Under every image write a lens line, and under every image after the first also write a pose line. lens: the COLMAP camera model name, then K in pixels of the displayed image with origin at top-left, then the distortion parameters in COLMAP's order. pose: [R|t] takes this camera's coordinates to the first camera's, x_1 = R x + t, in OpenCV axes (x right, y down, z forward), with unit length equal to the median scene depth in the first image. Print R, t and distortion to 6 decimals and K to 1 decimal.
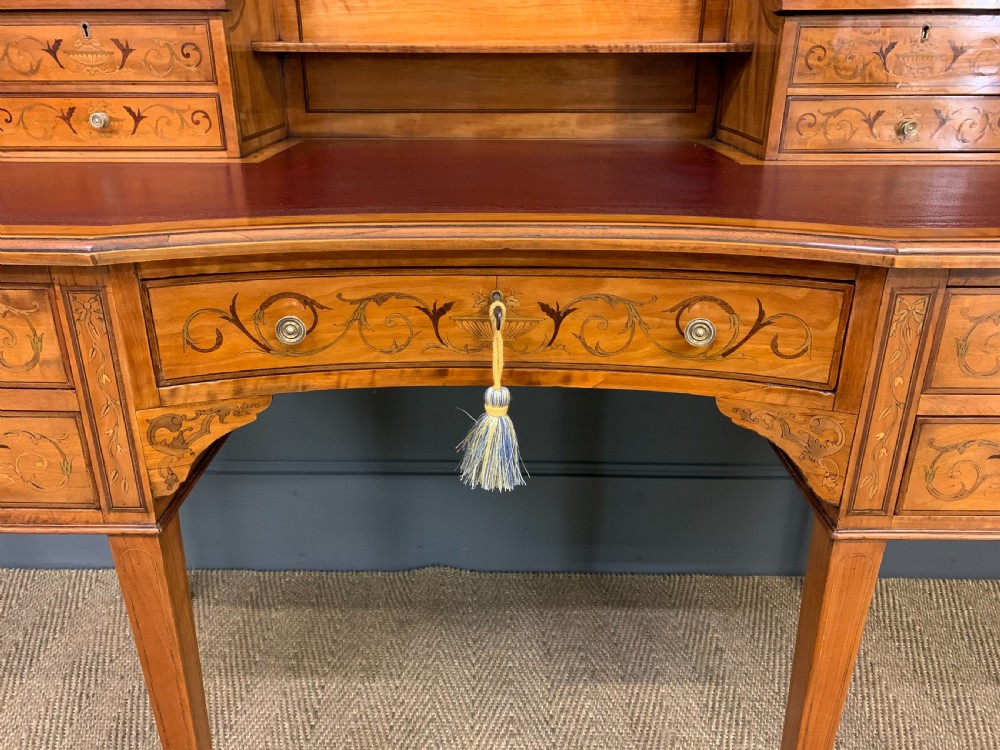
lens RADIAL K [[771.6, 0, 492.2], [0, 771.6, 370.5], [0, 0, 1]] dist [0.006860, 0.002320]
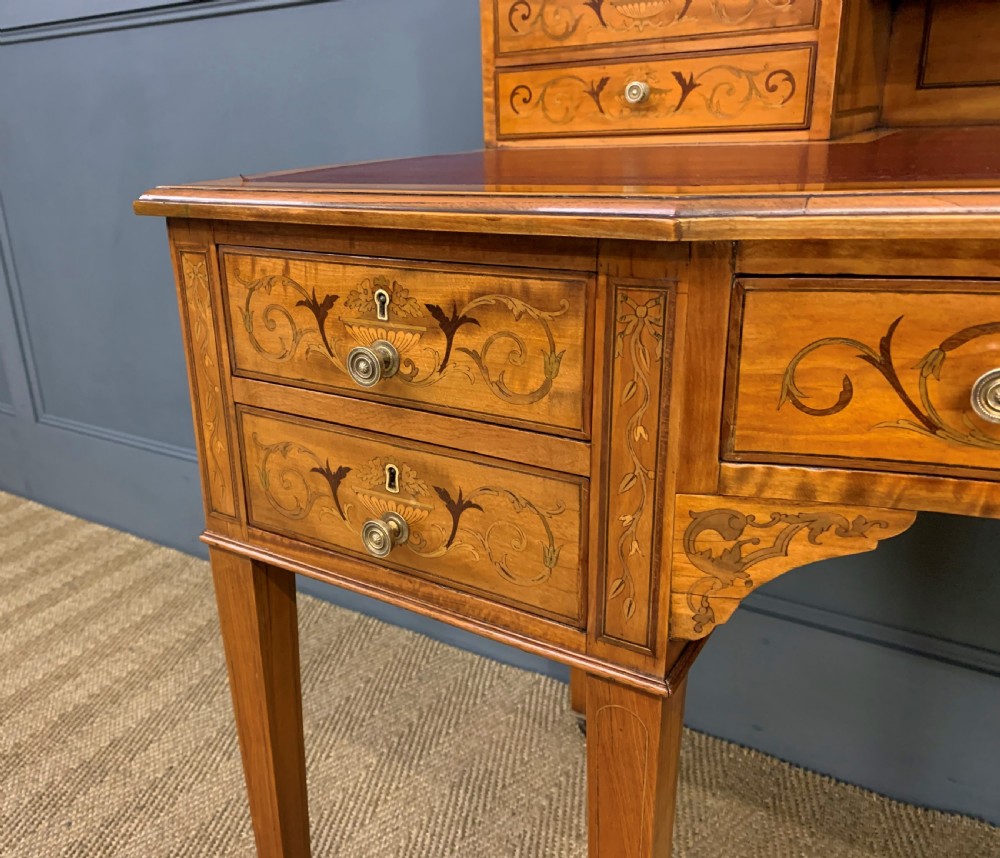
lens RADIAL K [[888.3, 0, 418.4], [0, 888.3, 420.3], [0, 0, 1]] dist [0.007033, -0.001880]
pose [[0.828590, 0.146498, -0.540348, -0.200767], [-0.172614, 0.984987, 0.002355, 0.022429], [0.532581, 0.091321, 0.841438, 0.230450]]
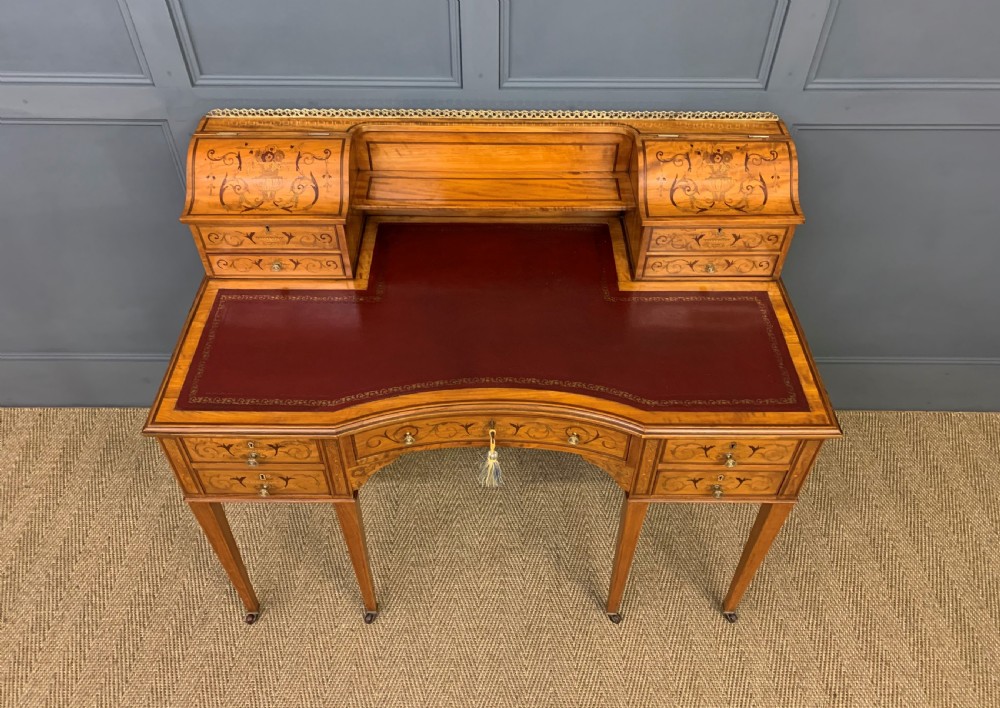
lens RADIAL K [[769.8, 0, 501.9], [0, 769.8, 321.1], [0, 0, 1]] dist [0.073711, -0.092605]
pose [[0.999829, -0.006489, 0.017314, -0.002427], [-0.000576, 0.924997, 0.379973, -1.038799], [-0.018481, -0.379918, 0.924836, -0.885081]]
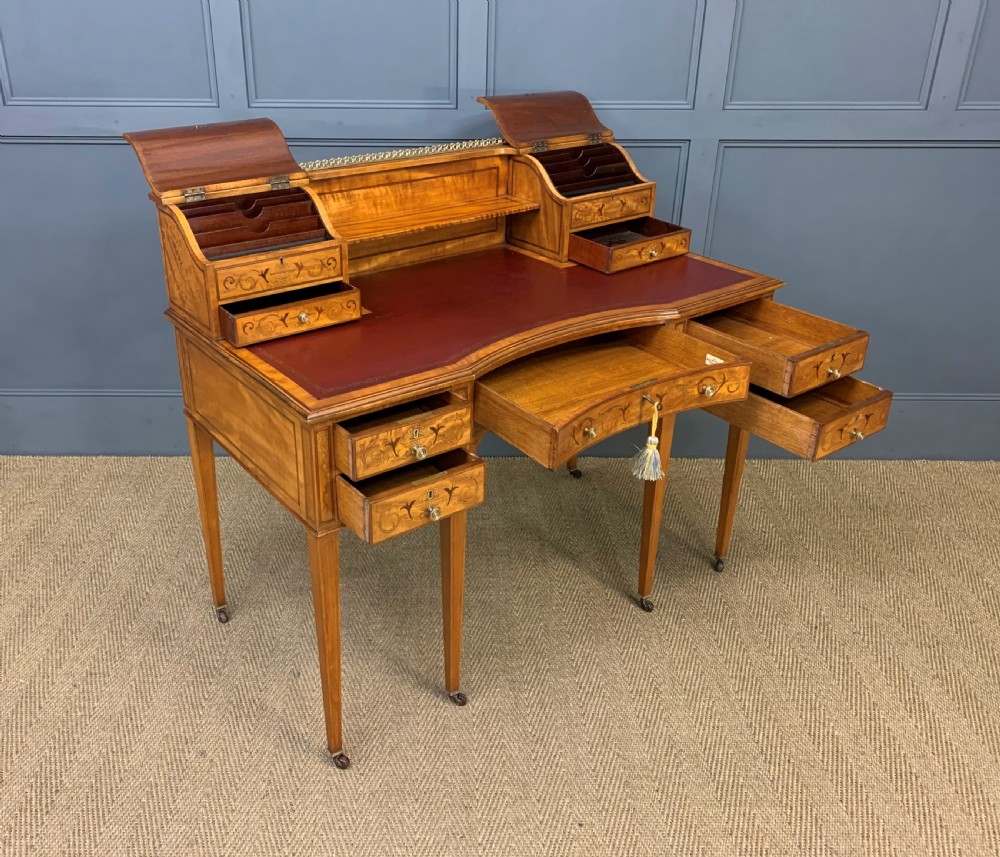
lens RADIAL K [[962.1, 0, 437.6], [0, 962.1, 422.4], [0, 0, 1]] dist [0.015372, 0.018645]
pose [[0.786921, -0.276100, 0.551837, -1.765168], [0.239769, 0.960852, 0.138830, -0.332187], [-0.568564, 0.023065, 0.822315, -1.173184]]
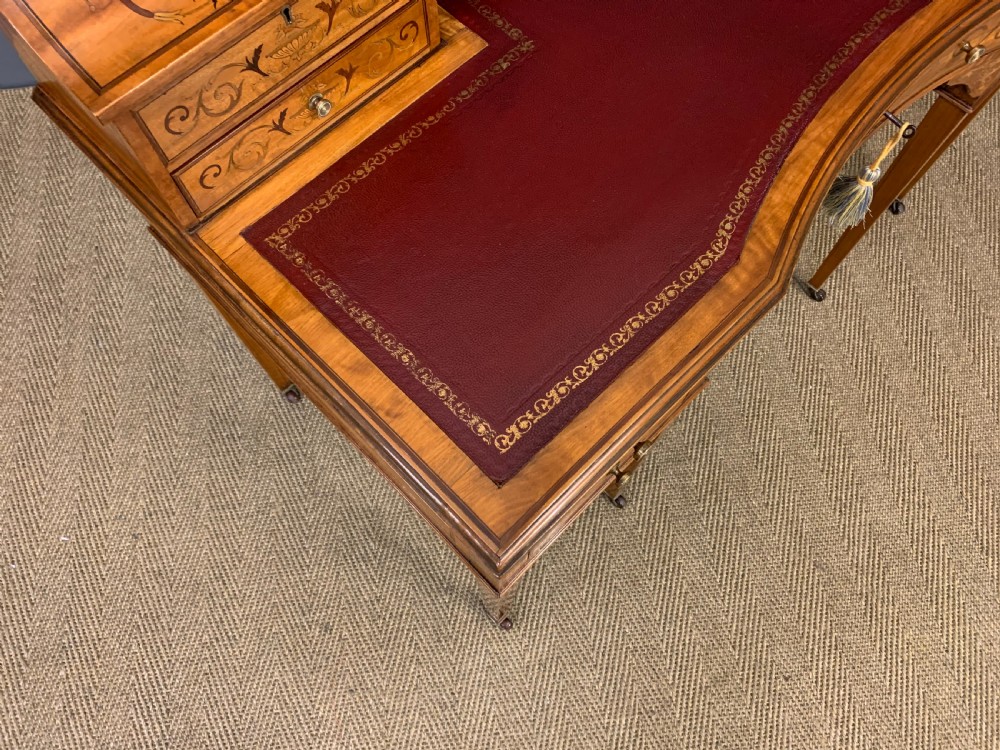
lens RADIAL K [[764.4, 0, 494.0], [0, 764.4, 370.0], [0, 0, 1]] dist [0.004162, 0.009223]
pose [[0.698943, -0.663062, 0.268006, -0.879927], [0.278865, 0.597754, 0.751614, -0.794600], [-0.658569, -0.450598, 0.602701, 0.346395]]
